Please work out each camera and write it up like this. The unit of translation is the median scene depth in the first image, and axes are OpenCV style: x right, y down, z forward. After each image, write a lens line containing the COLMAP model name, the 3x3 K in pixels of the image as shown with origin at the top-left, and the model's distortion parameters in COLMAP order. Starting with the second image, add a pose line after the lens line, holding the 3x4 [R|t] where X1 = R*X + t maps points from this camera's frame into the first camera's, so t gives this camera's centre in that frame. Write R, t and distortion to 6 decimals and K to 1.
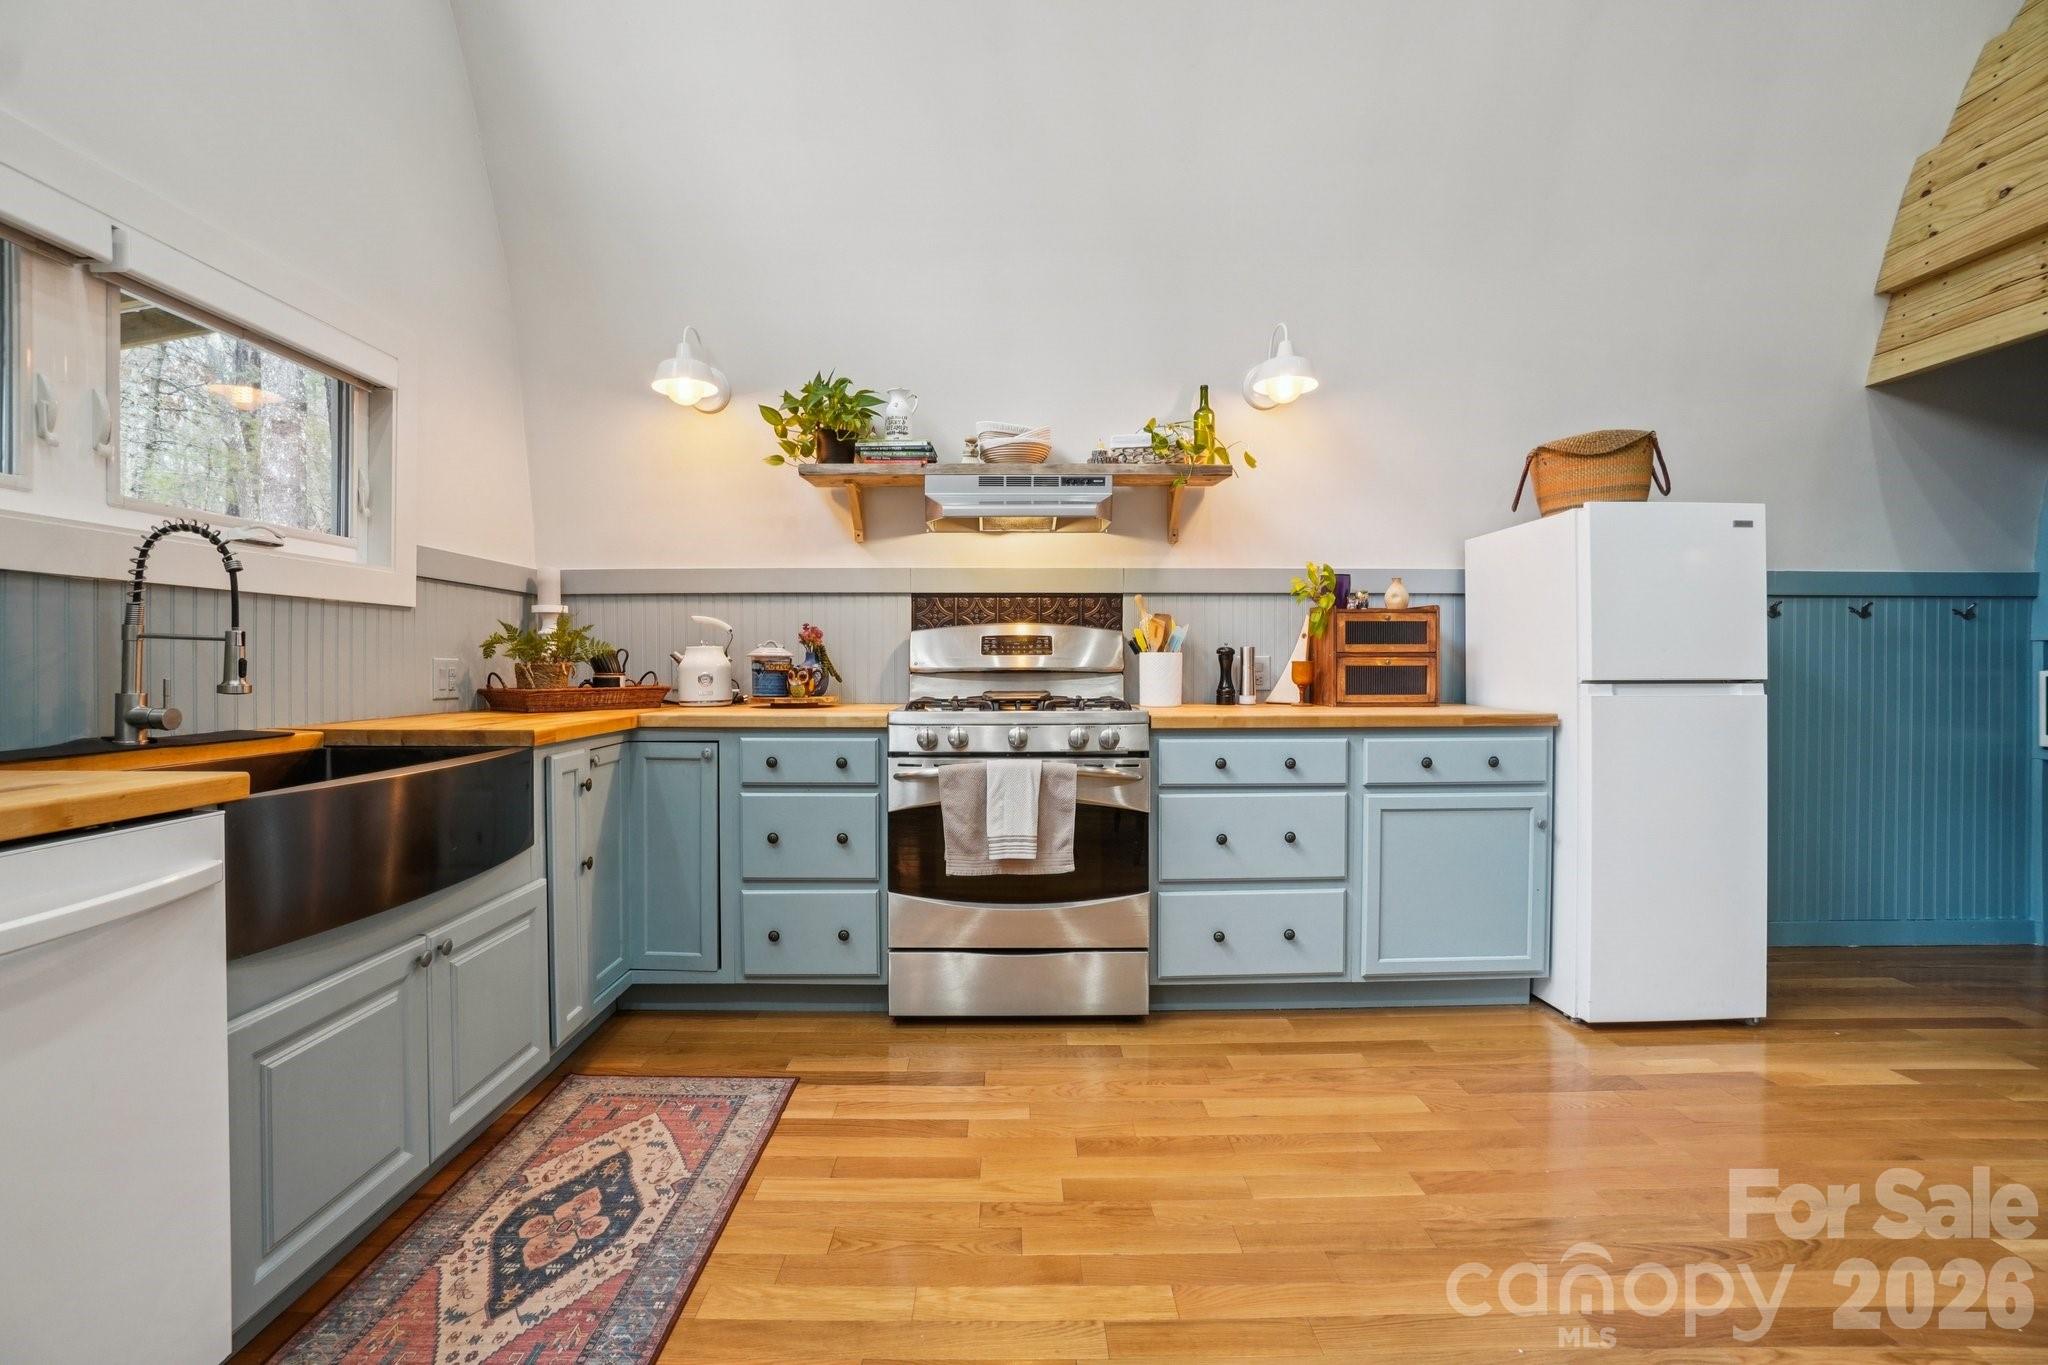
lens RADIAL K [[912.3, 0, 1010.2], [0, 912.3, 668.6], [0, 0, 1]] dist [-0.063931, 0.022484]
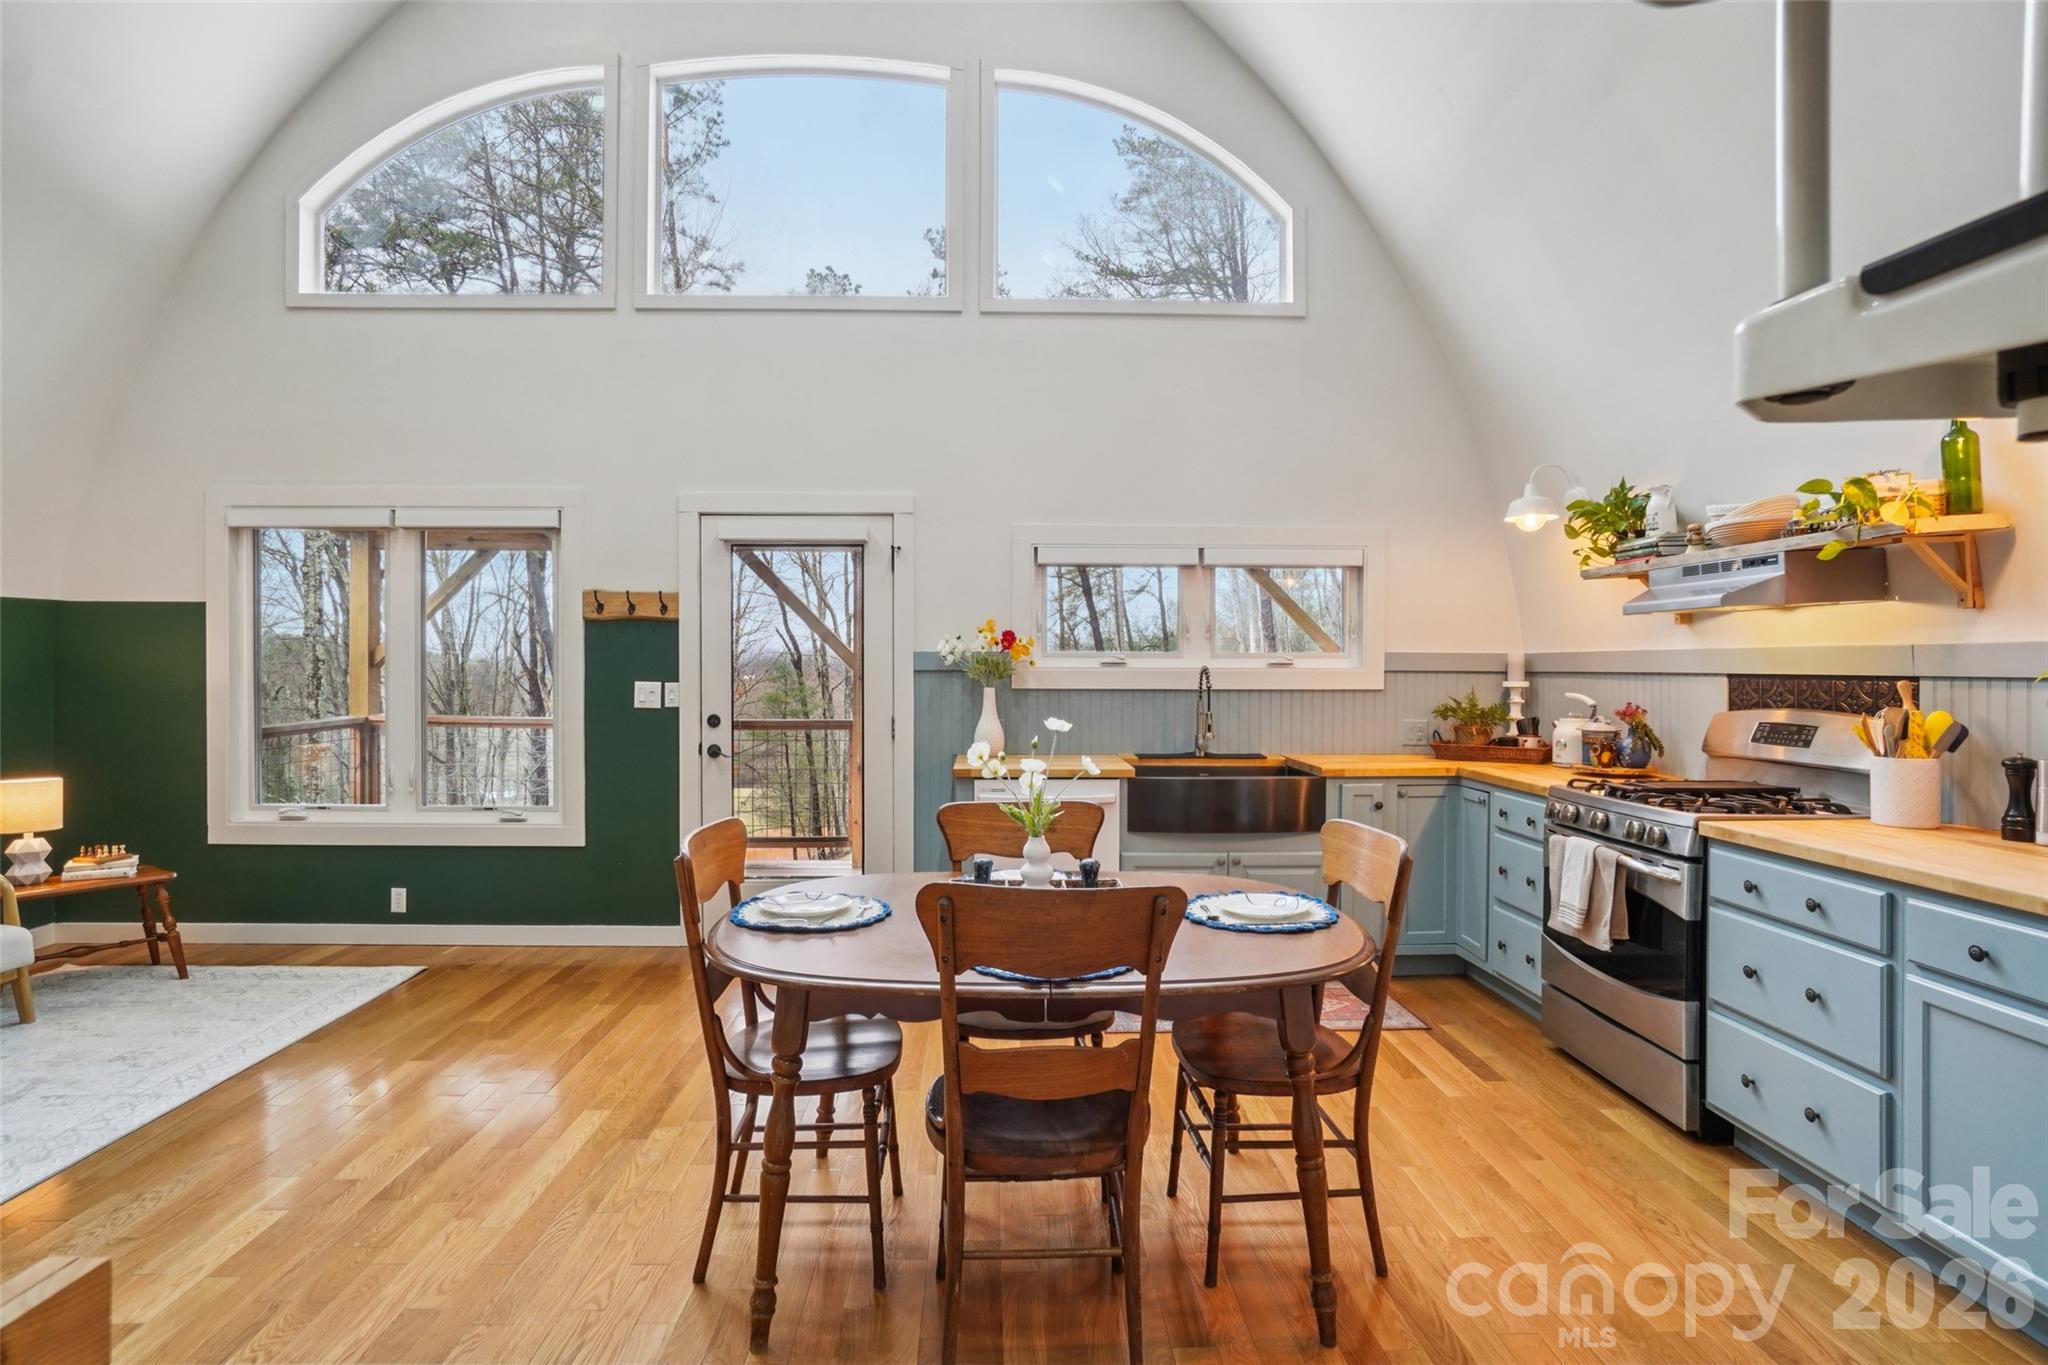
lens RADIAL K [[1030.9, 0, 1015.5], [0, 1030.9, 672.5], [0, 0, 1]] dist [-0.034677, 0.010097]
pose [[0.017983, 0.008874, -0.999799, 1.136334], [-0.008966, 0.999922, 0.008714, -0.101166], [0.999798, 0.008808, 0.018062, 0.245120]]
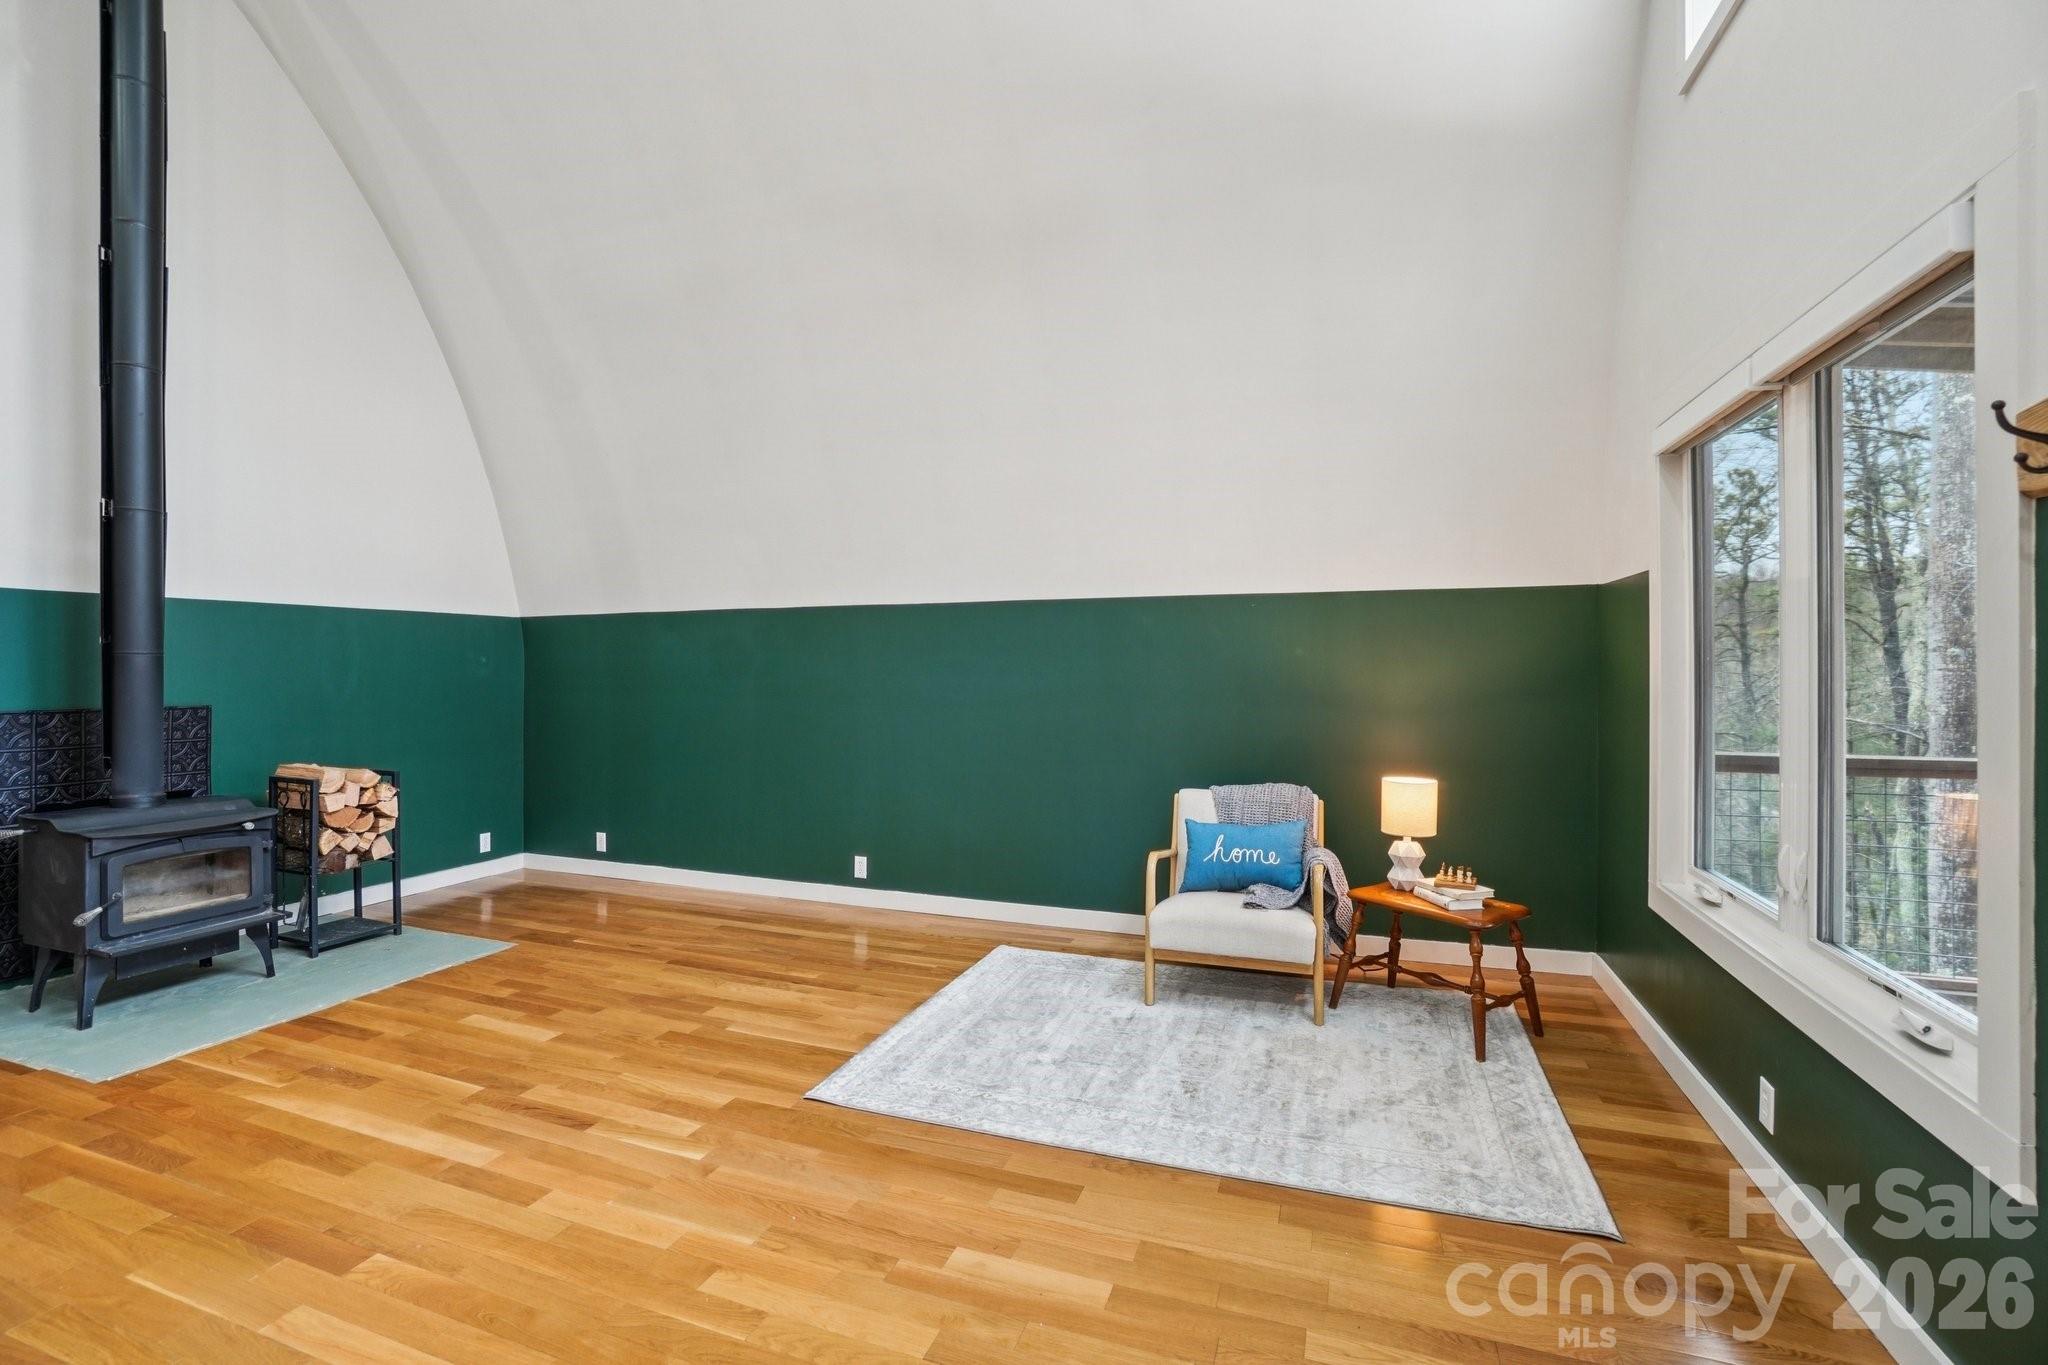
lens RADIAL K [[912.3, 0, 1019.8], [0, 912.3, 670.7], [0, 0, 1]] dist [-0.063931, 0.022484]
pose [[-0.936894, -0.002062, 0.349607, -0.266170], [0.002174, 0.999929, 0.011723, -0.085732], [-0.349606, 0.011743, -0.936823, 0.187517]]
